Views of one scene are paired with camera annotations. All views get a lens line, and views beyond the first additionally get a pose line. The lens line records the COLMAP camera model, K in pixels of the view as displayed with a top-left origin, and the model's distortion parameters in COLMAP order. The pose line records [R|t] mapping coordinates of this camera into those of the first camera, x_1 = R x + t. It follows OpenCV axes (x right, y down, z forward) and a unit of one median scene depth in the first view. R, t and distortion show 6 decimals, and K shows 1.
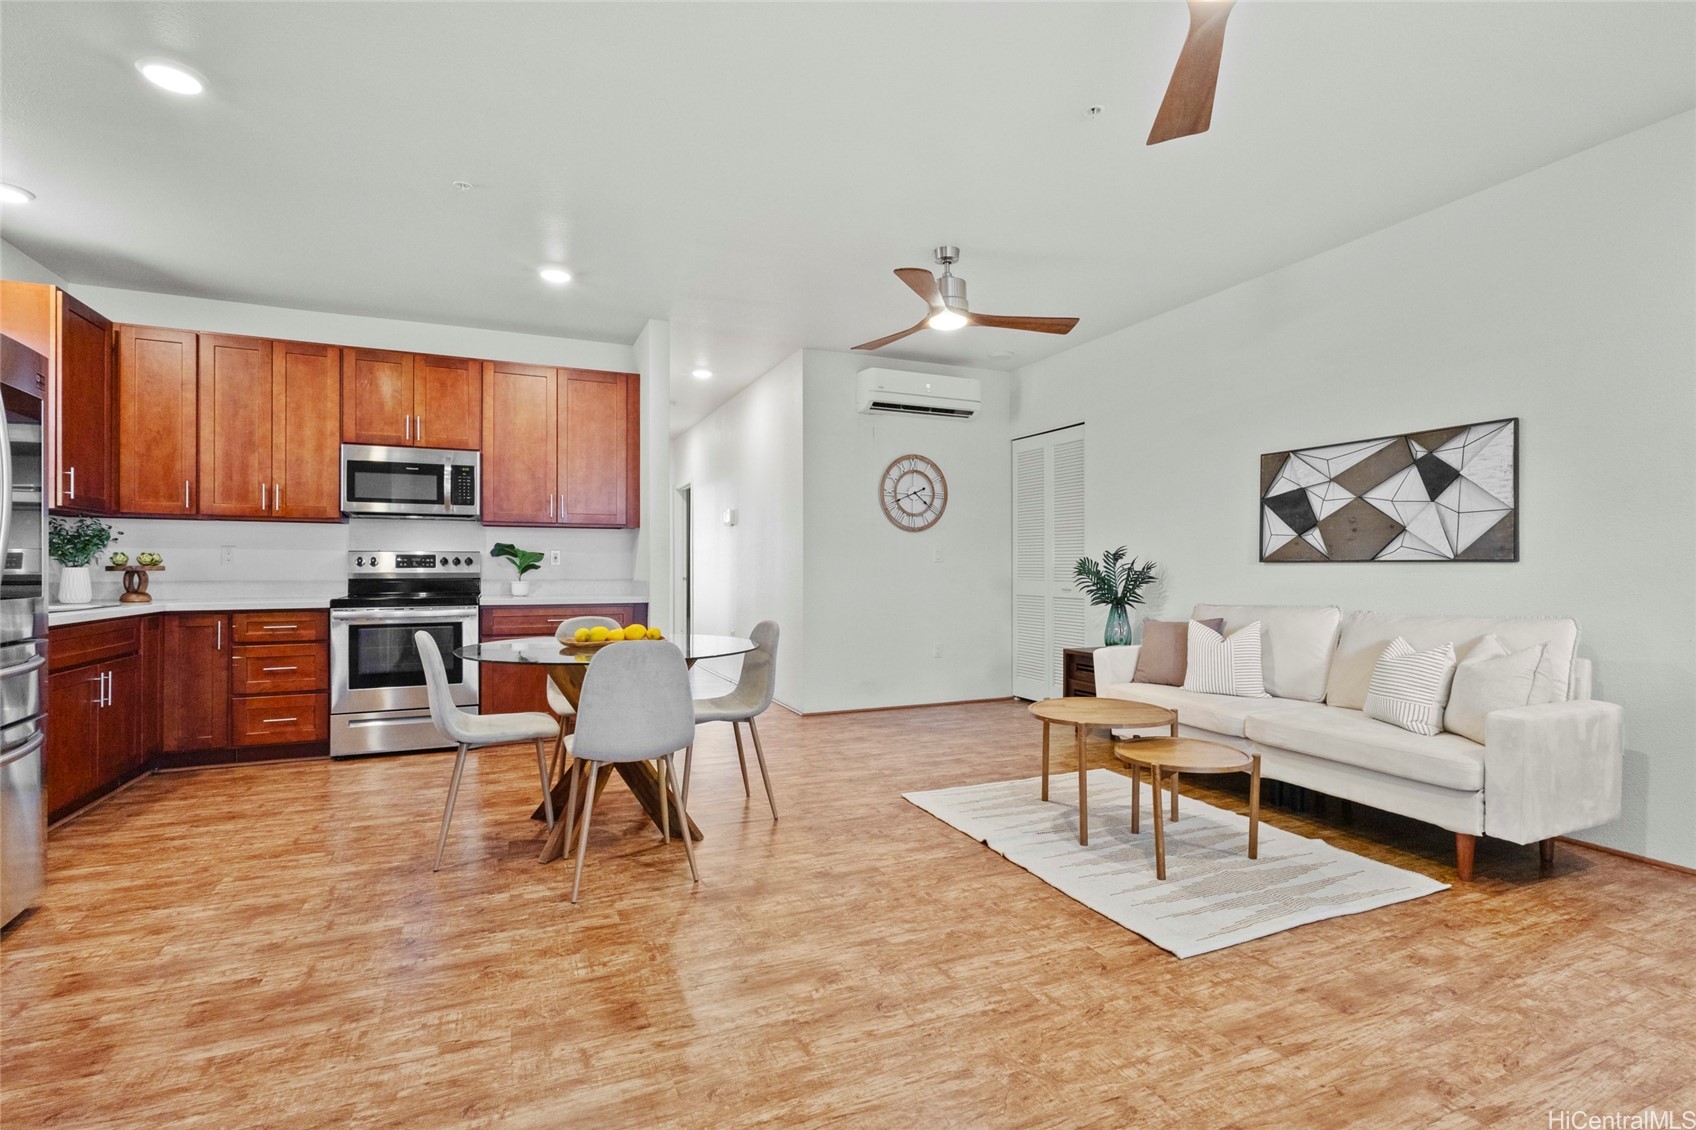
lens RADIAL K [[778.9, 0, 844.1], [0, 778.9, 567.2], [0, 0, 1]] dist [-0.002110, 0.000259]
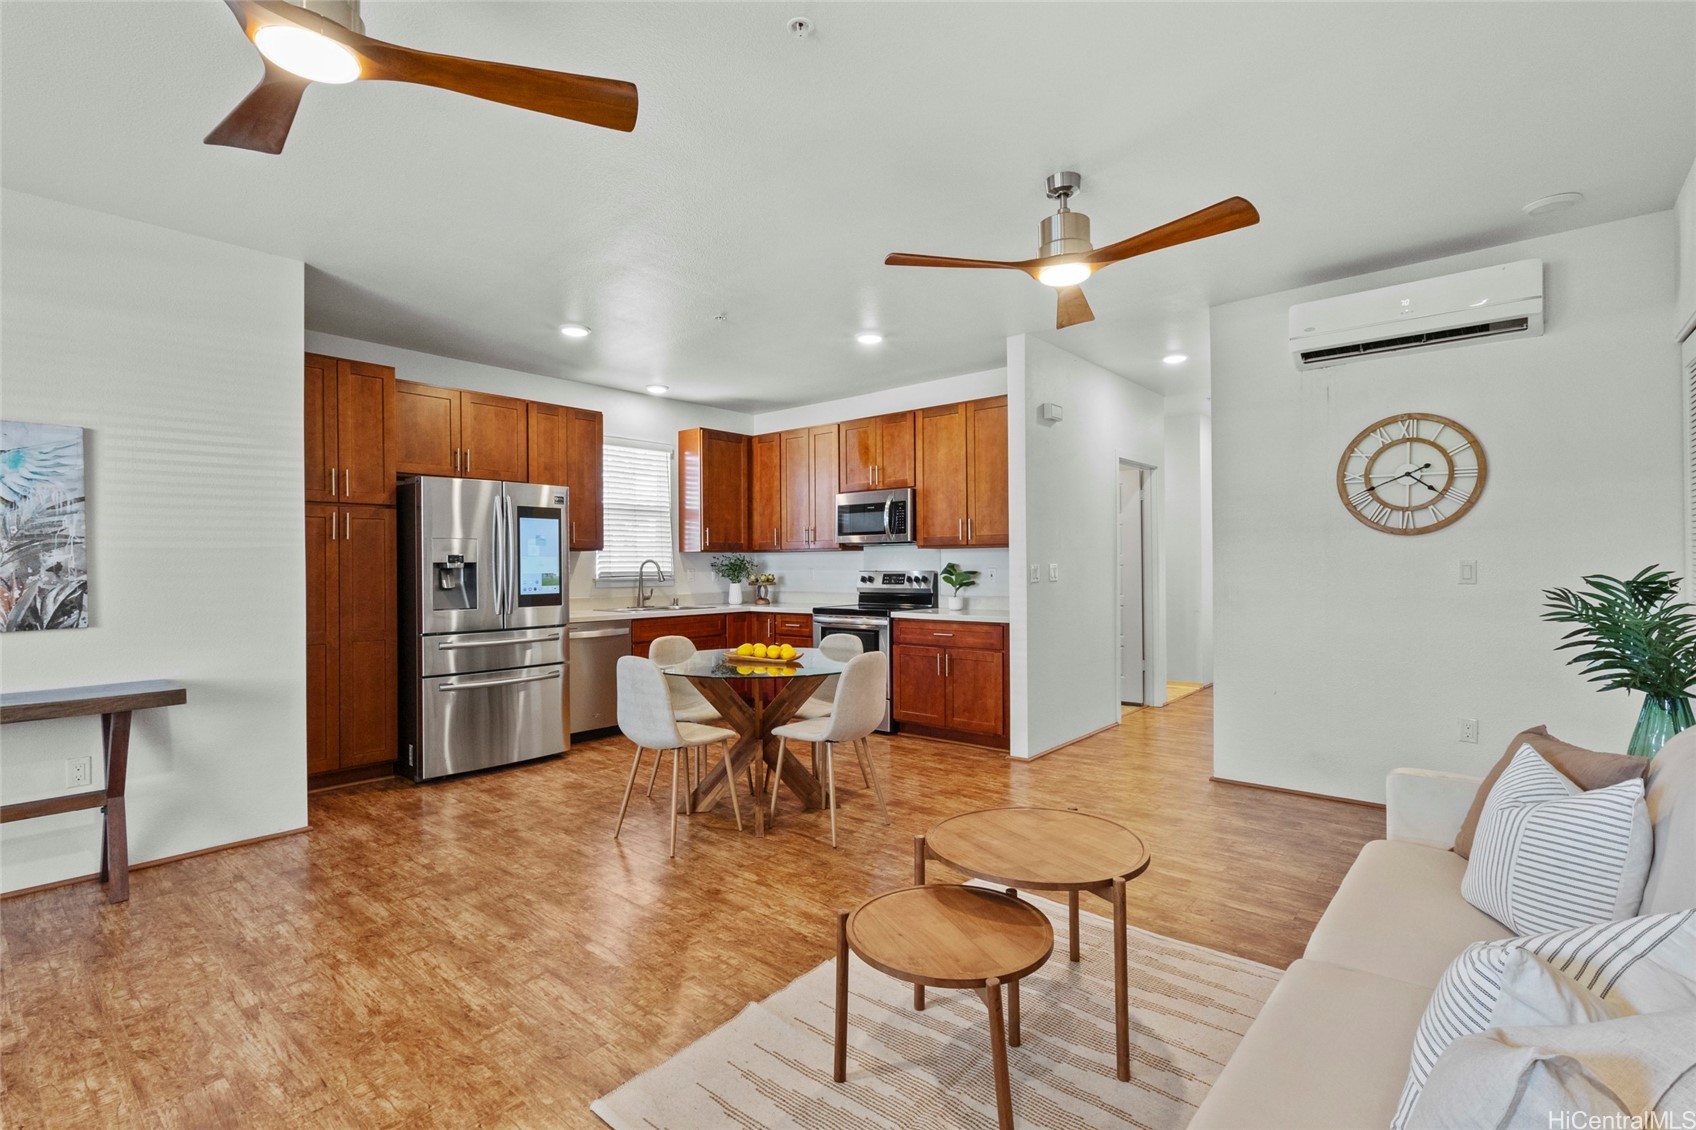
lens RADIAL K [[778.9, 0, 844.1], [0, 778.9, 567.2], [0, 0, 1]] dist [-0.002110, 0.000259]
pose [[0.440921, -0.002947, -0.897541, 0.620747], [0.005762, 0.999983, -0.000453, -0.030353], [0.897527, -0.004972, 0.440931, 0.425102]]
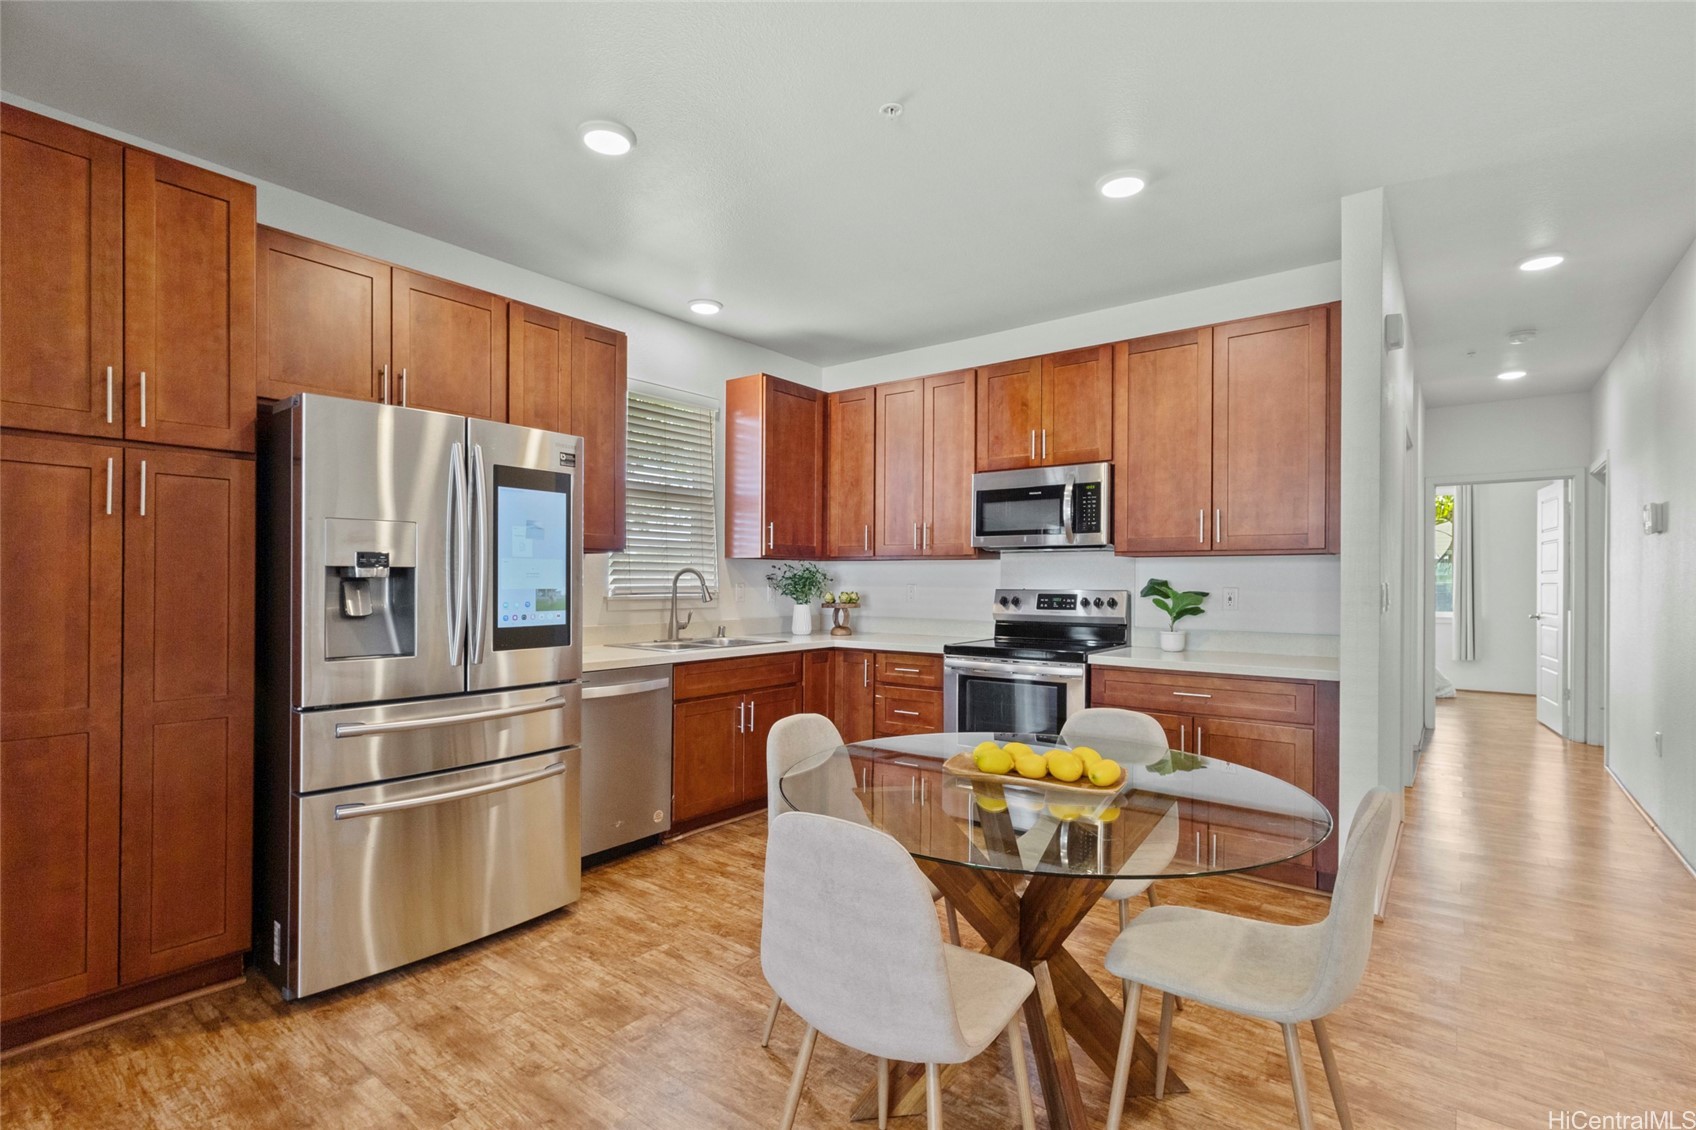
lens RADIAL K [[794.9, 0, 846.8], [0, 794.9, 581.2], [0, 0, 1]] dist [0.000905, 0.000363]
pose [[0.480918, 0.000426, -0.876765, 0.108646], [-0.005544, 0.999981, -0.002556, -0.030401], [0.876748, 0.006090, 0.480912, 0.440437]]
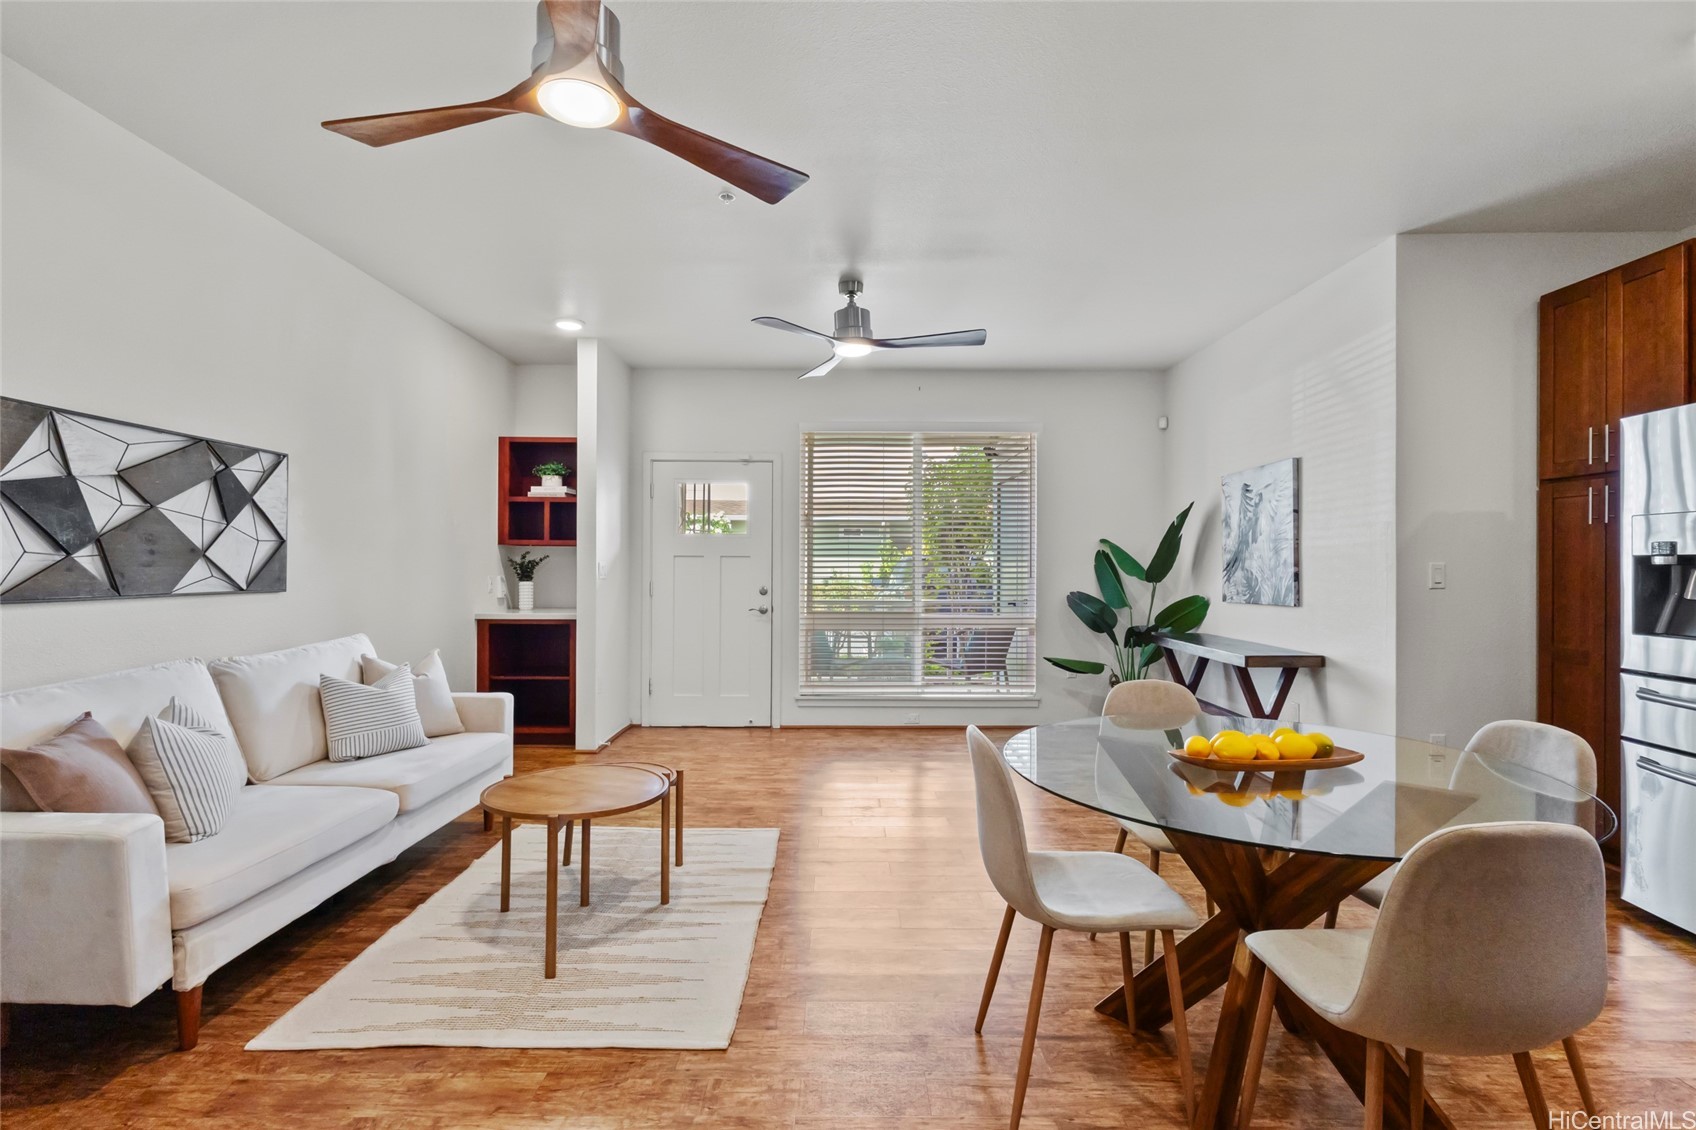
lens RADIAL K [[778.9, 0, 844.1], [0, 778.9, 567.2], [0, 0, 1]] dist [-0.002110, 0.000259]
pose [[-0.914588, -0.002373, 0.404380, -0.176028], [-0.000584, 0.999989, 0.004548, -0.031884], [-0.404387, 0.003923, -0.914580, 1.191003]]
